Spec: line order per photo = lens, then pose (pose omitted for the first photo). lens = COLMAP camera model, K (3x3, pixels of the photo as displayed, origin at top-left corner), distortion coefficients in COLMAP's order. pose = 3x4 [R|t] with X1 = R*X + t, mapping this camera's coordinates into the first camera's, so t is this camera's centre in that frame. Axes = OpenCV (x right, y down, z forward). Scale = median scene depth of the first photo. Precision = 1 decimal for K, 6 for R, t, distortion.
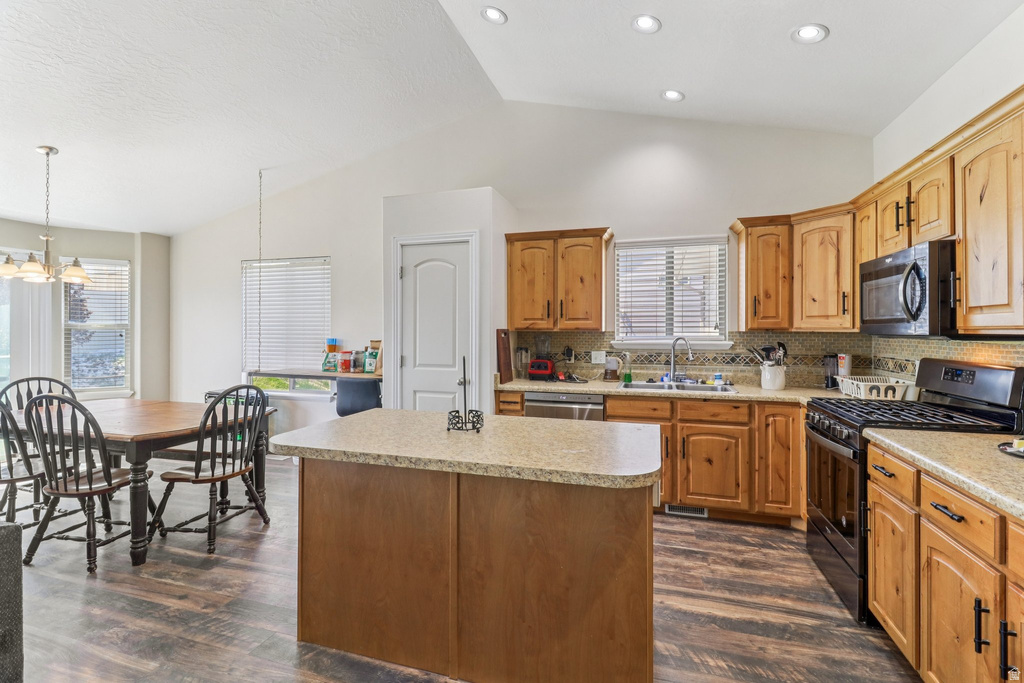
lens RADIAL K [[476.0, 0, 509.5], [0, 476.0, 333.6], [0, 0, 1]] dist [-0.002644, -0.000089]
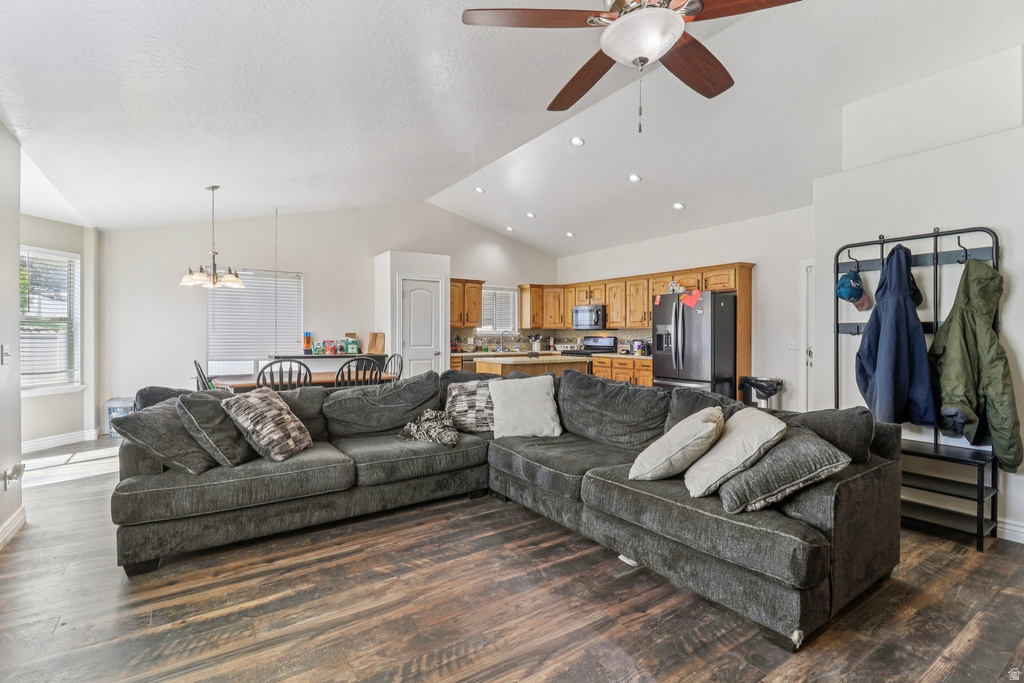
lens RADIAL K [[476.0, 0, 510.5], [0, 476.0, 338.1], [0, 0, 1]] dist [-0.002644, -0.000089]
pose [[0.611521, -0.008204, 0.791185, -1.469194], [0.005028, 0.999966, 0.006482, 0.027903], [-0.791212, 0.000014, 0.611542, -0.436529]]
